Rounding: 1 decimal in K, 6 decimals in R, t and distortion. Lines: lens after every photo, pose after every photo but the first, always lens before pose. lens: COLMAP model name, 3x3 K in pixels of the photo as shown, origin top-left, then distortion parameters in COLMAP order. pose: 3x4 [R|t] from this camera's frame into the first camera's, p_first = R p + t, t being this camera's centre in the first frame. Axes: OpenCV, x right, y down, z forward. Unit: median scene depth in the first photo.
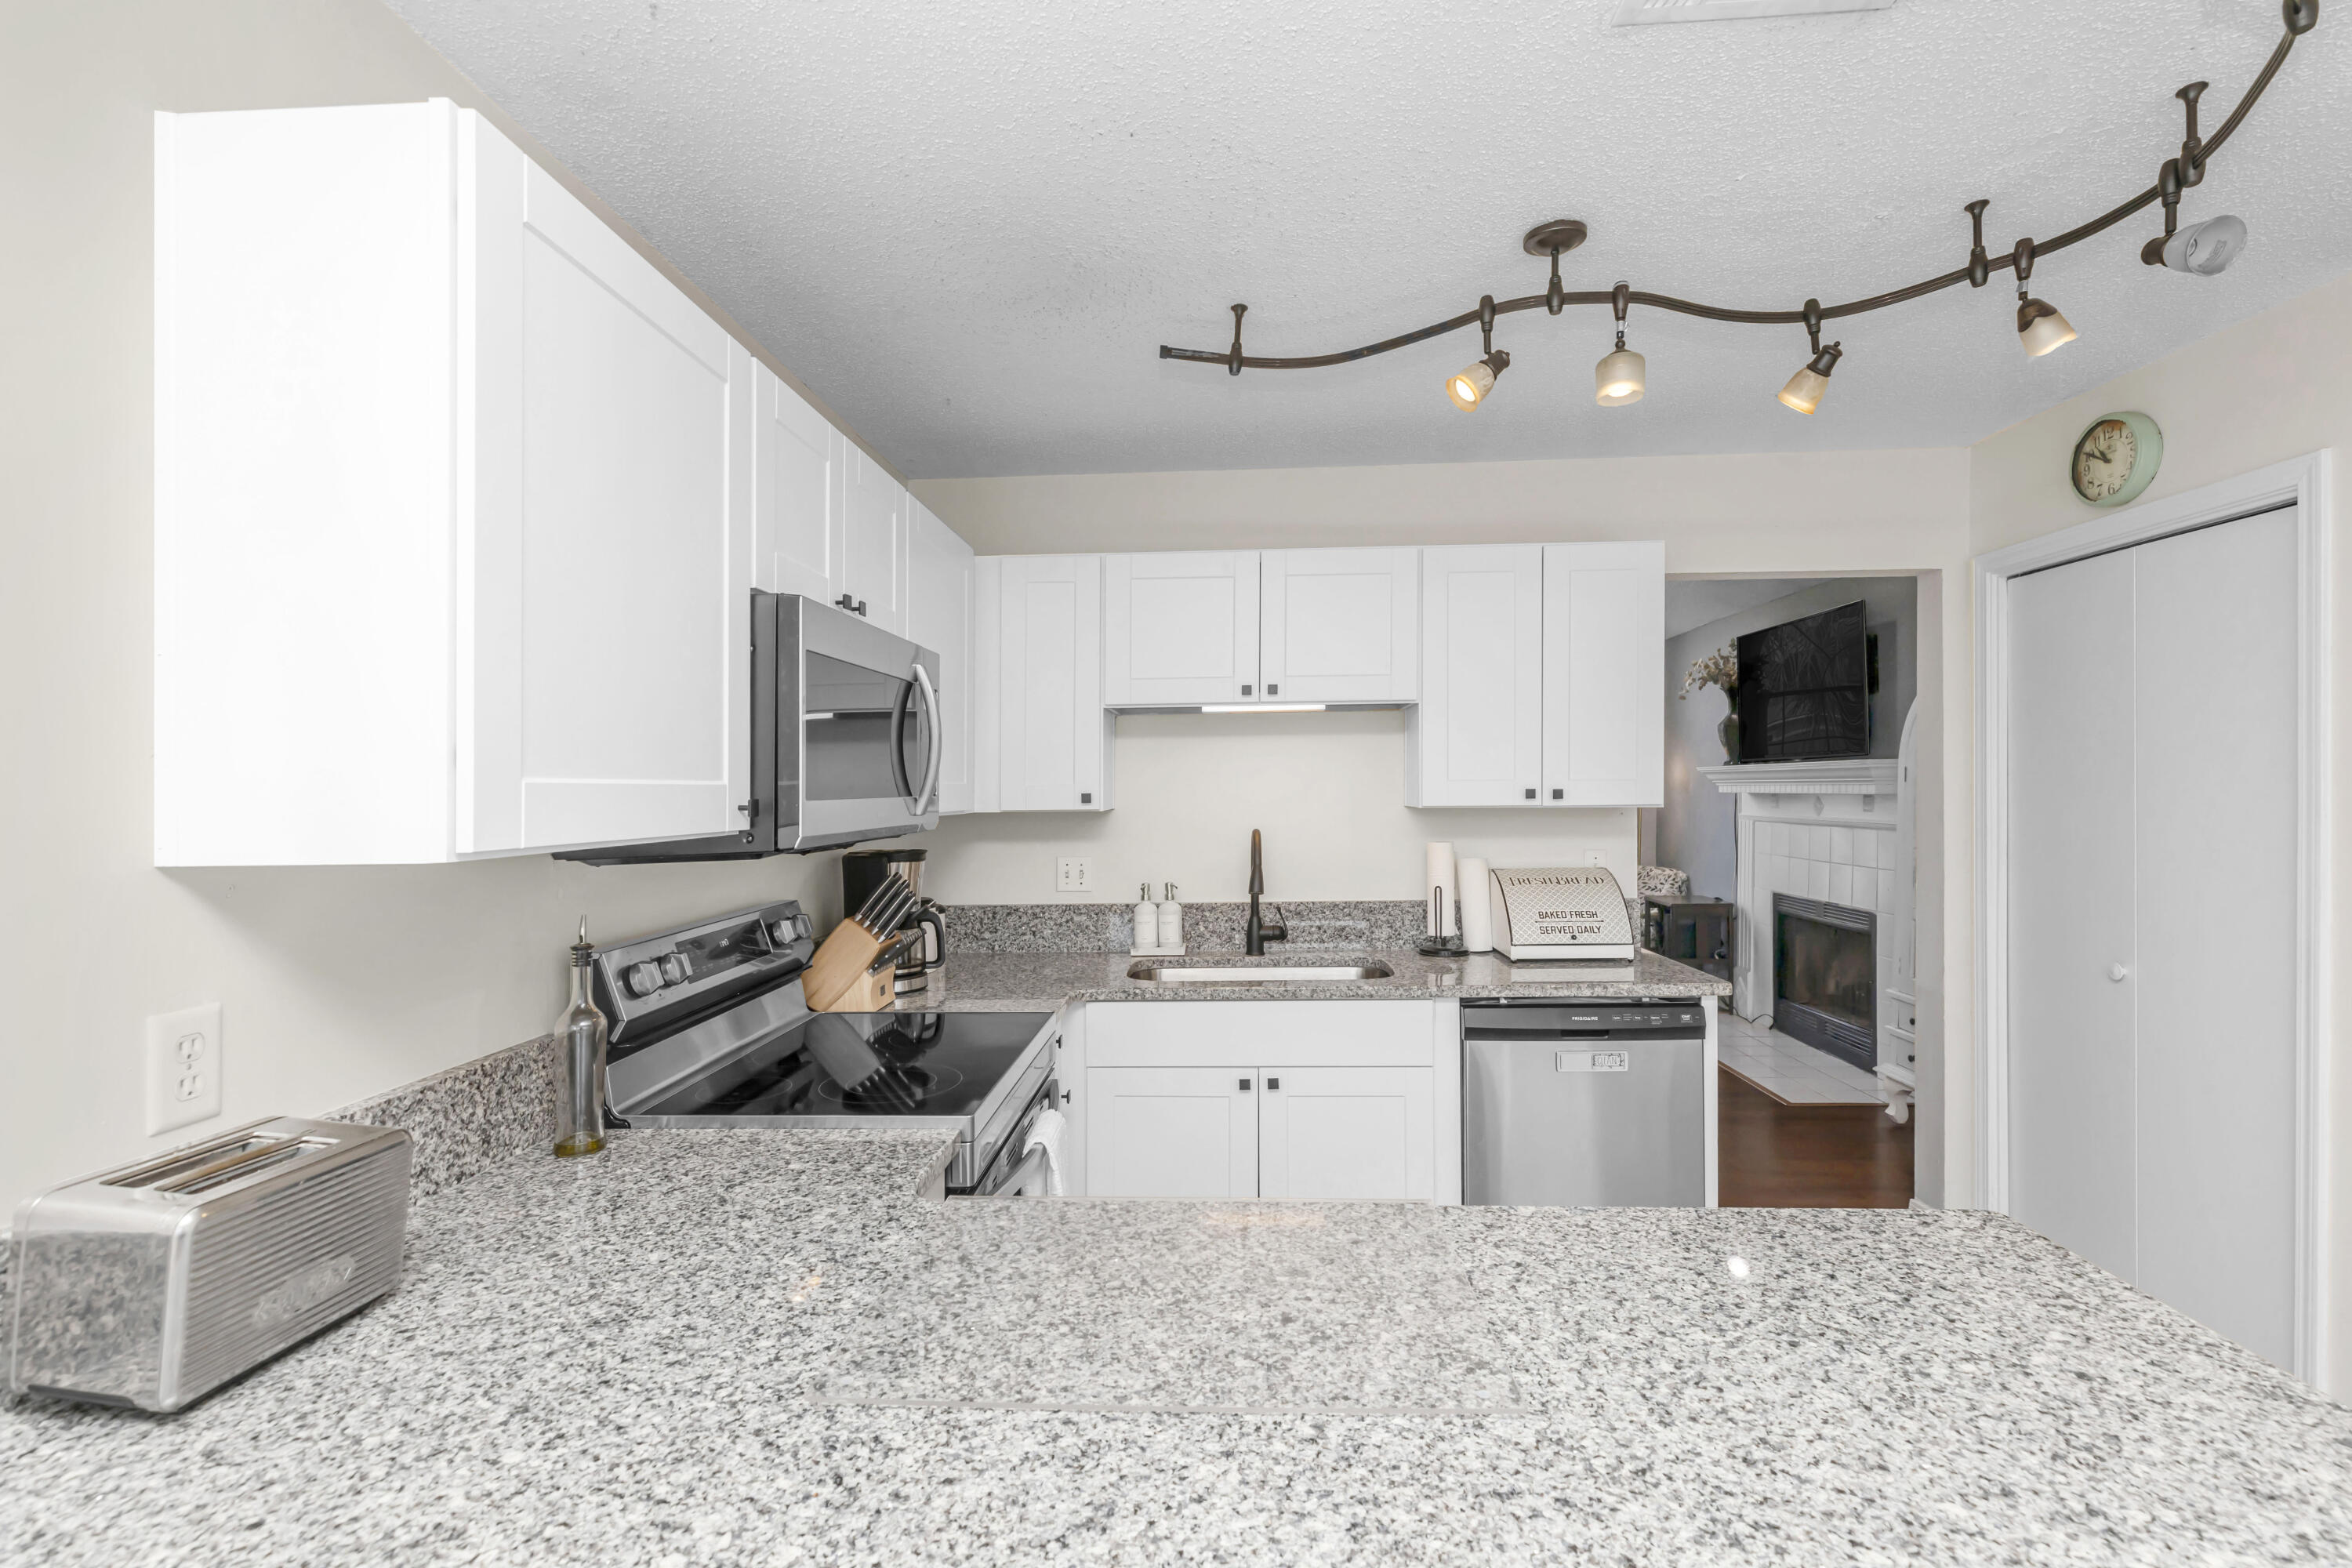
lens RADIAL K [[1058.4, 0, 1178.0], [0, 1058.4, 803.2], [0, 0, 1]] dist [0.005736, -0.001857]
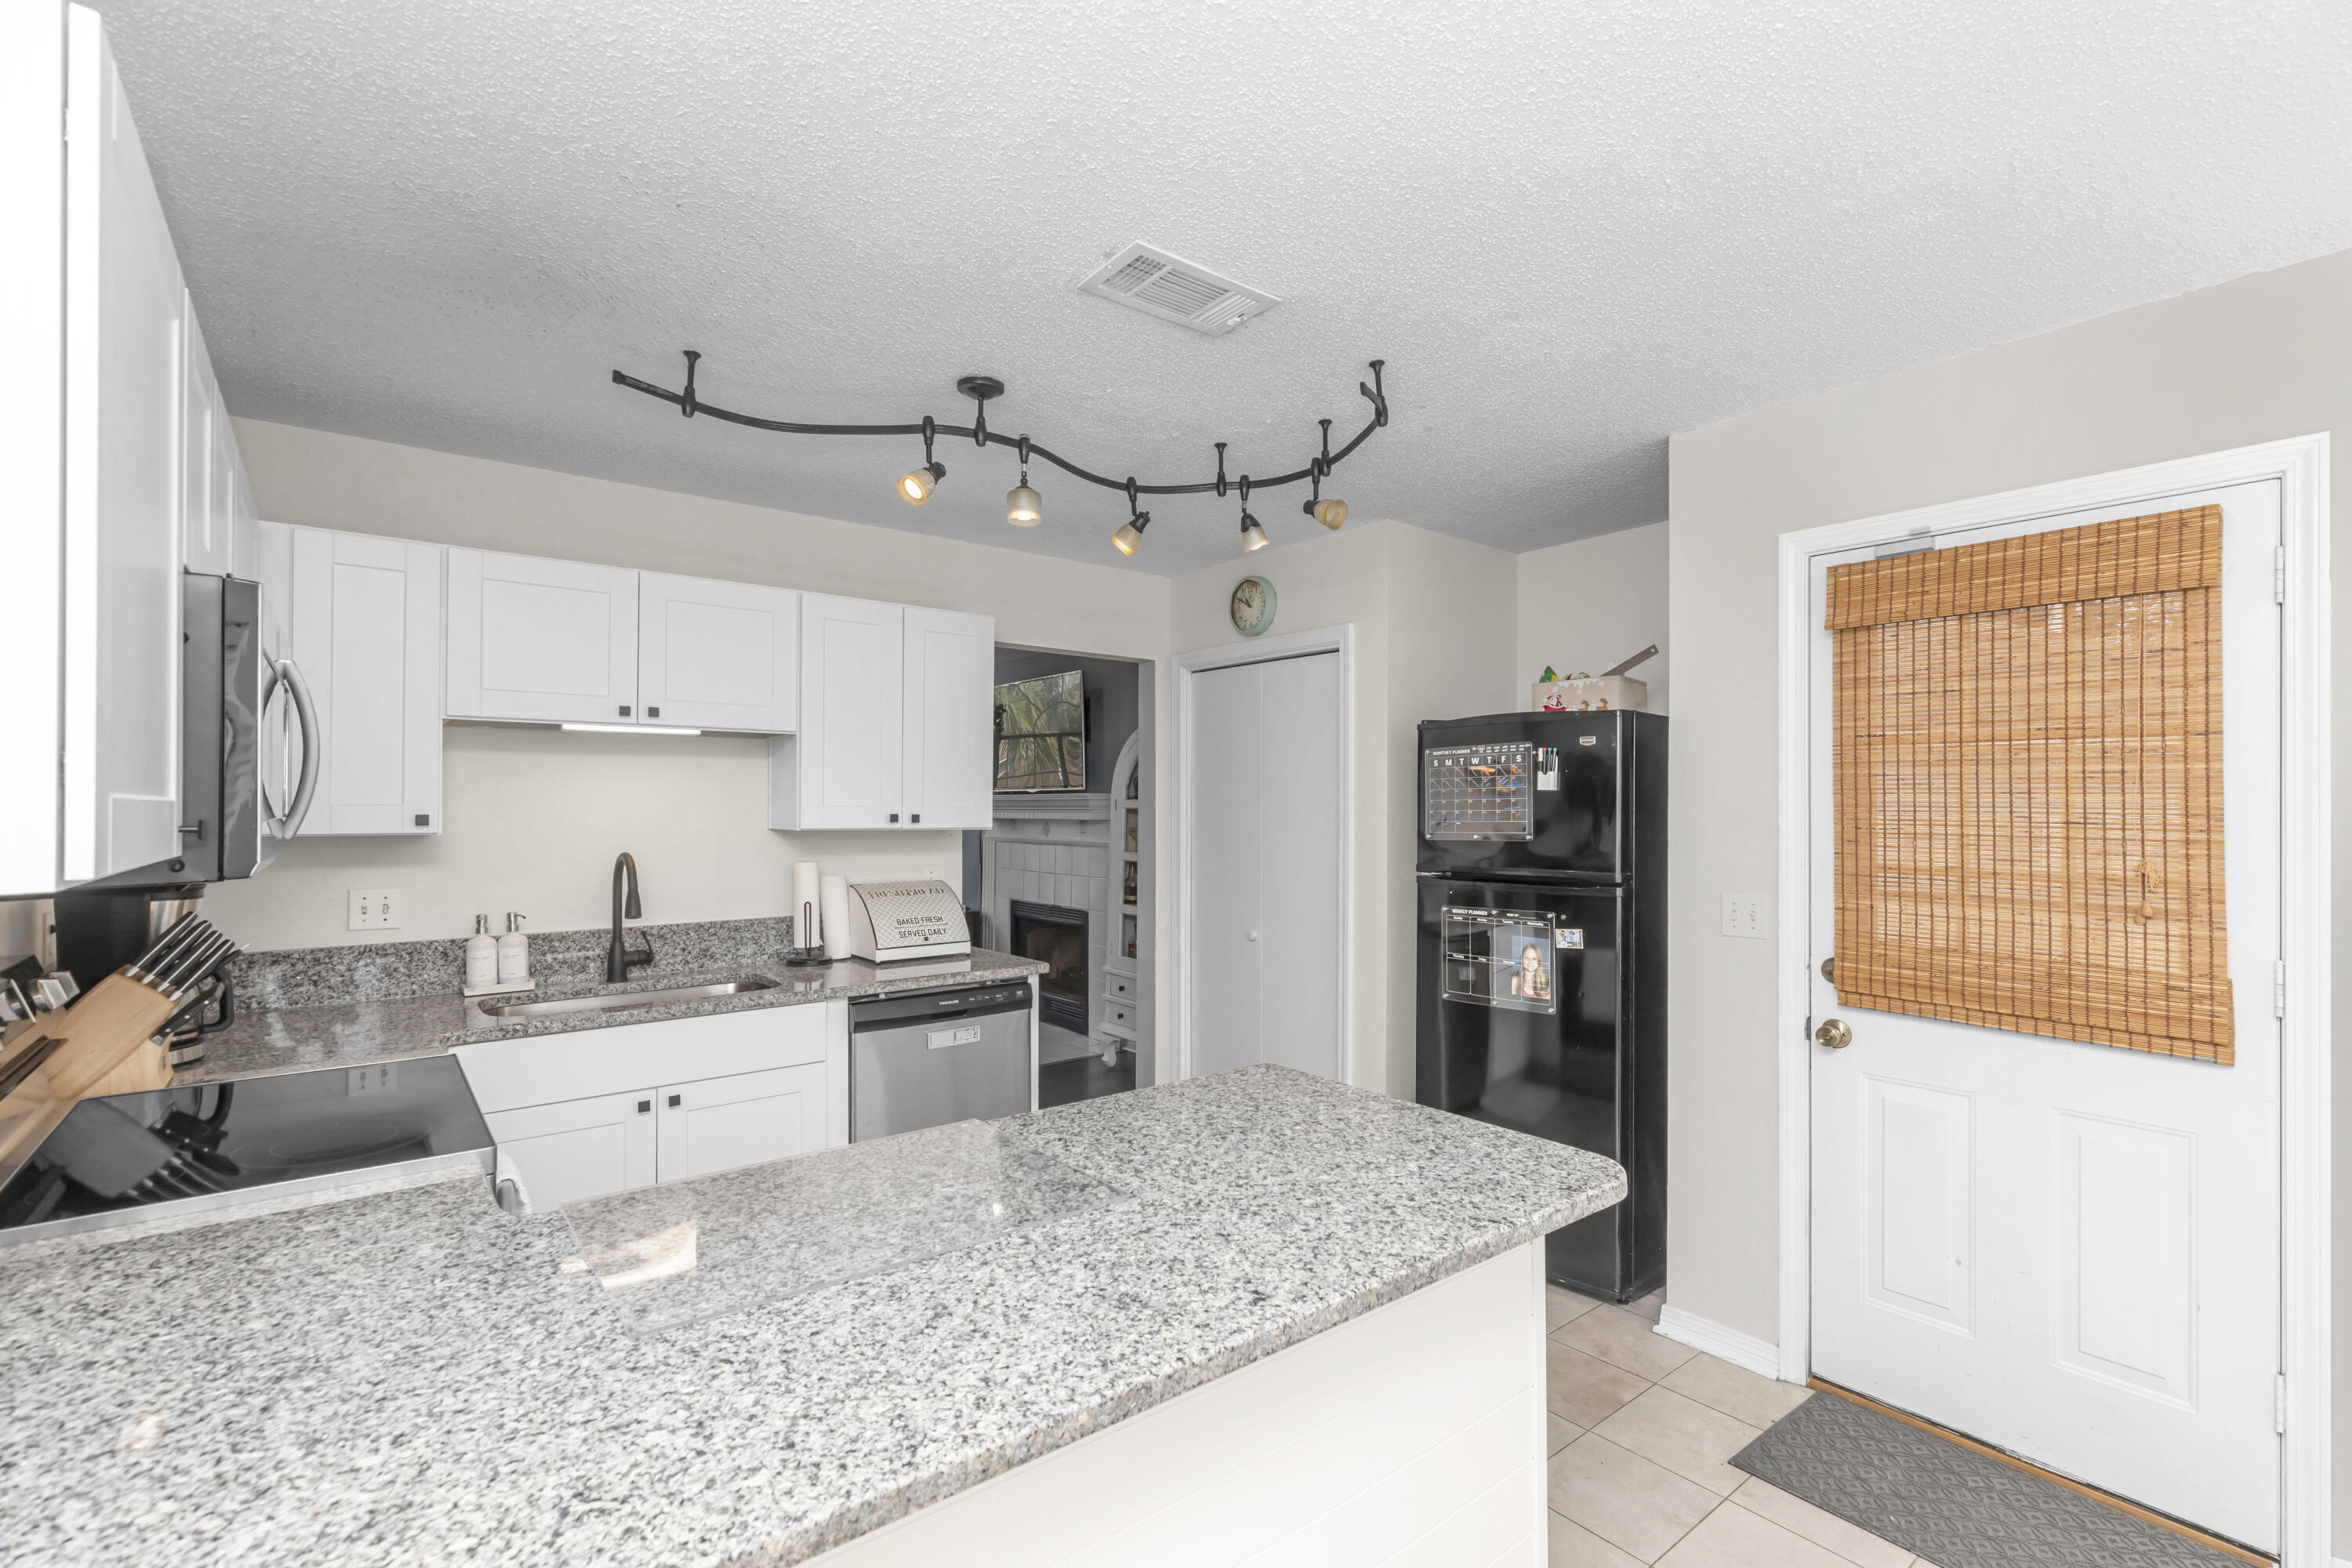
lens RADIAL K [[1058.4, 0, 1182.6], [0, 1058.4, 826.1], [0, 0, 1]] dist [0.005736, -0.001857]
pose [[0.746269, 0.001335, 0.665644, -0.279558], [-0.000238, 0.999998, -0.001738, 0.002527], [-0.665645, 0.001138, 0.746268, -0.109460]]
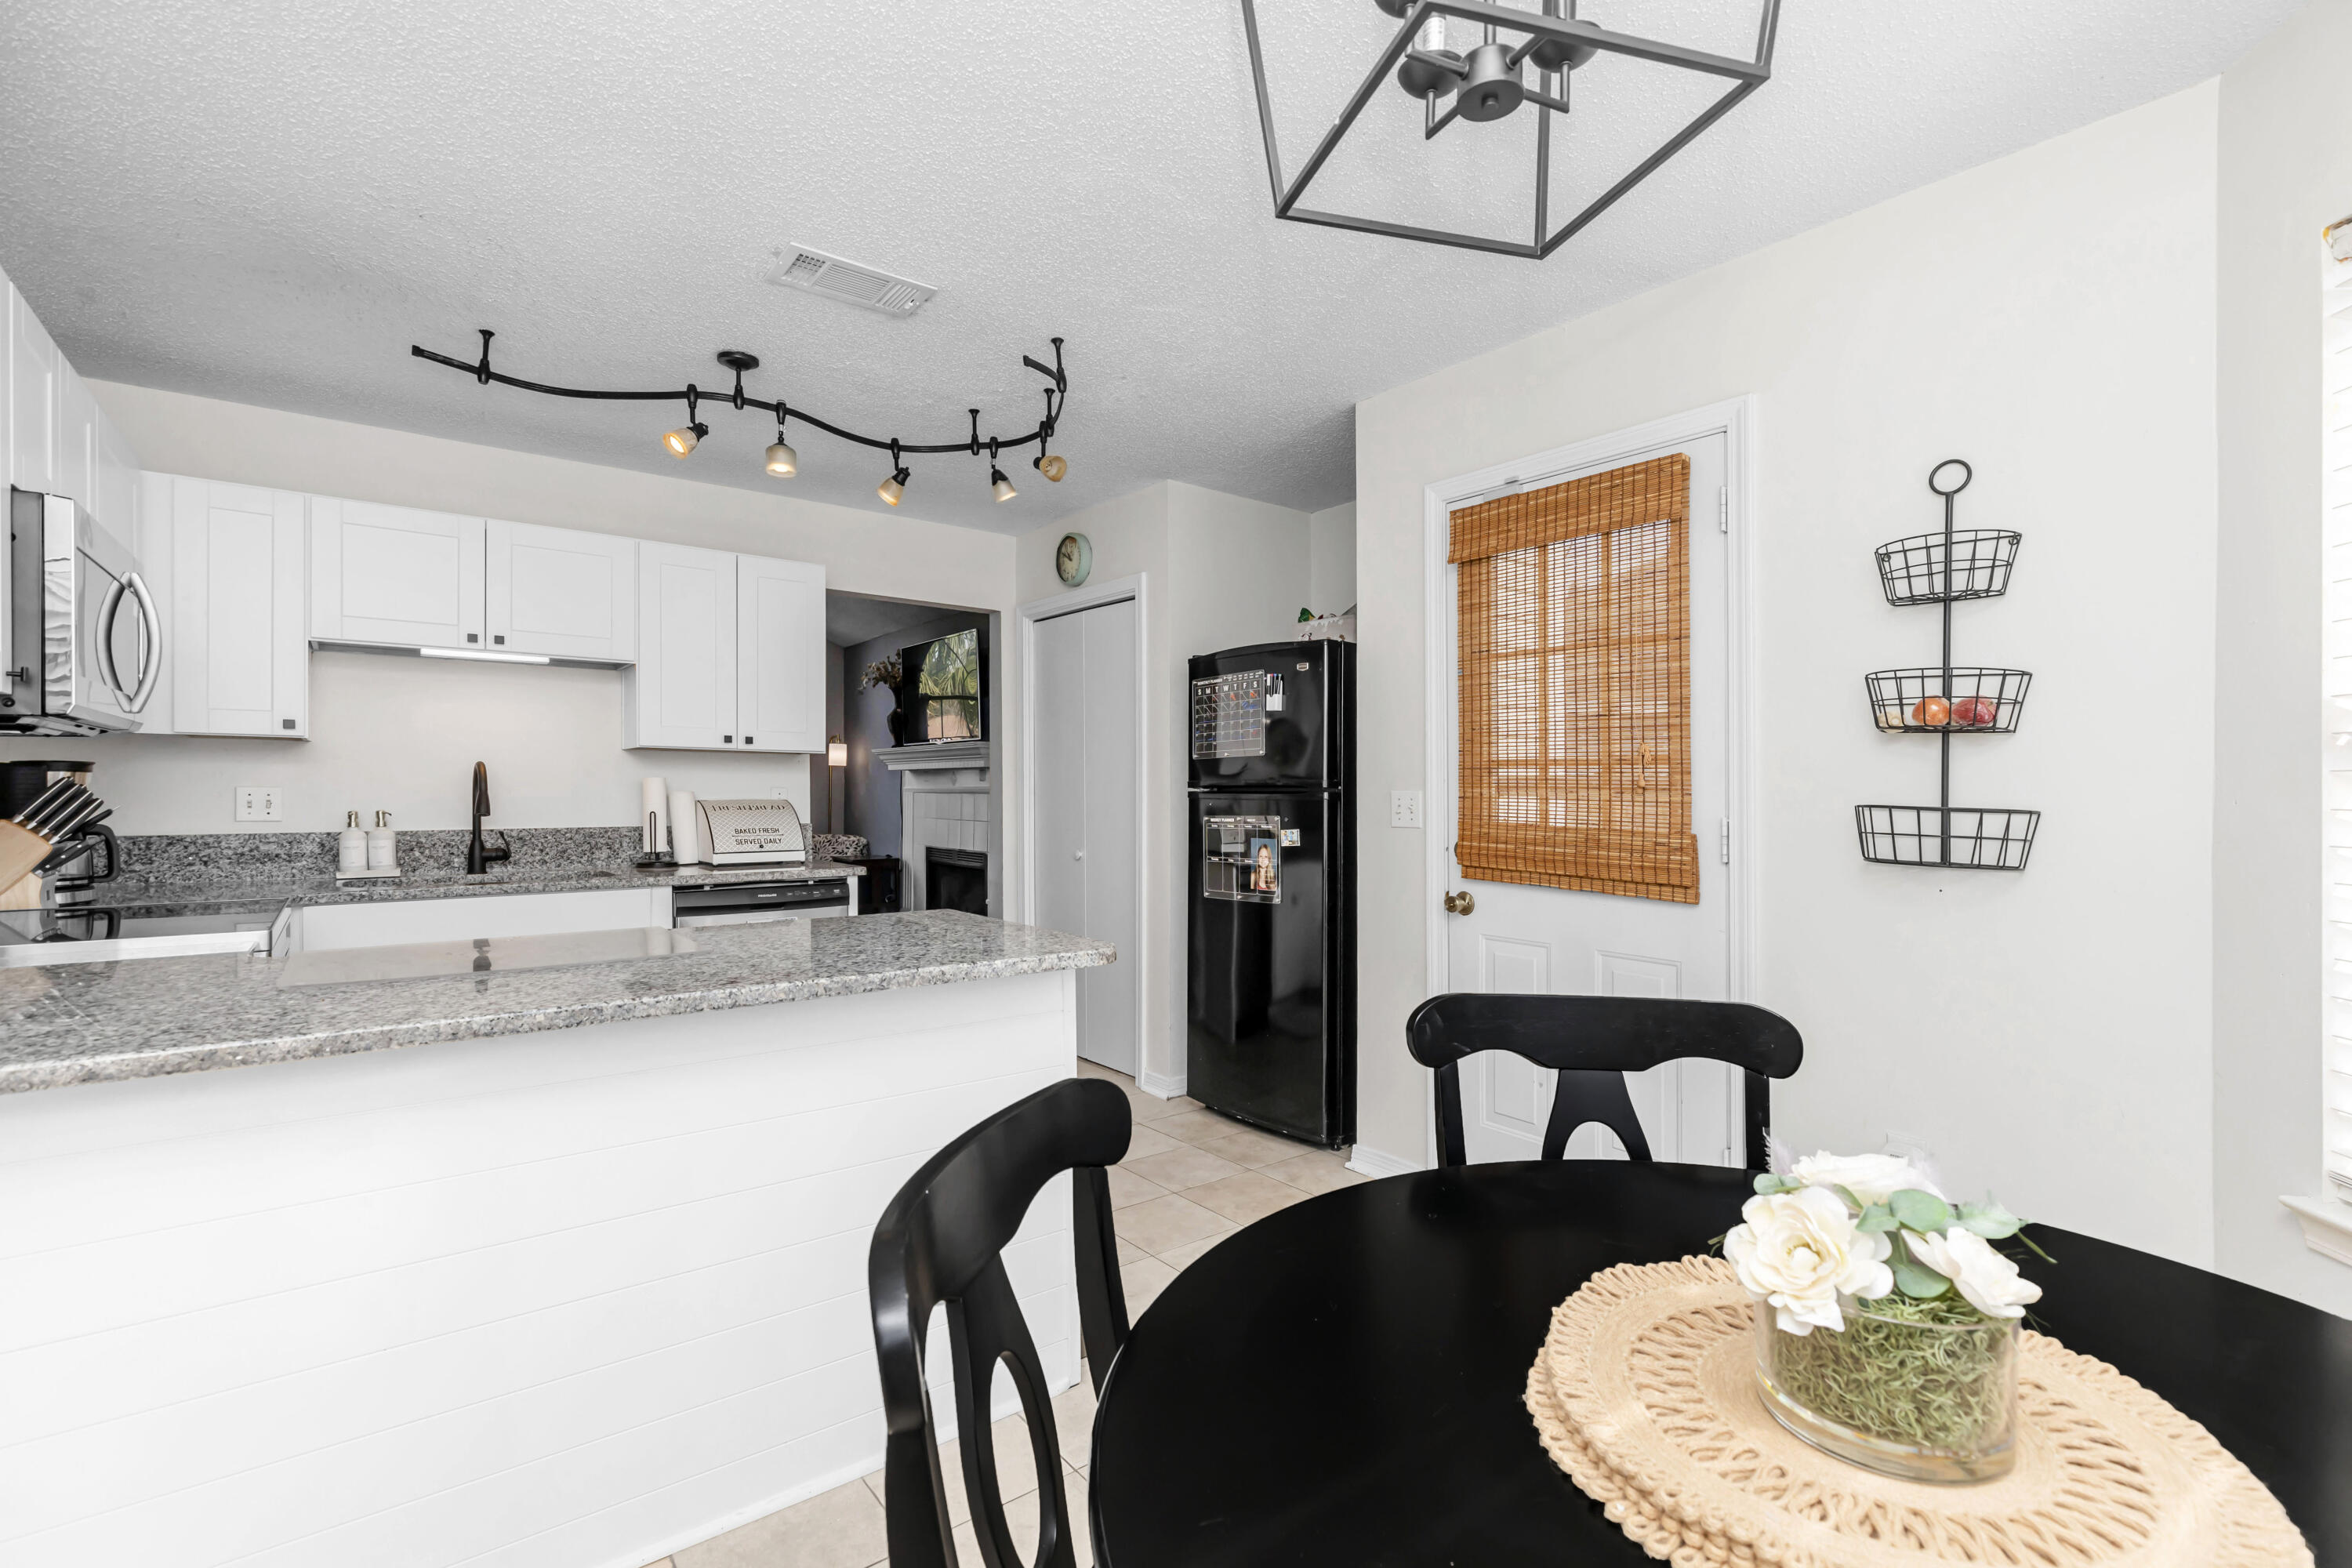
lens RADIAL K [[1058.4, 0, 1192.2], [0, 1058.4, 821.3], [0, 0, 1]] dist [0.005736, -0.001857]
pose [[0.749947, -0.003774, 0.661487, -0.154974], [-0.001900, 0.999967, 0.007860, 0.113450], [-0.661495, -0.007151, 0.749915, -0.536180]]
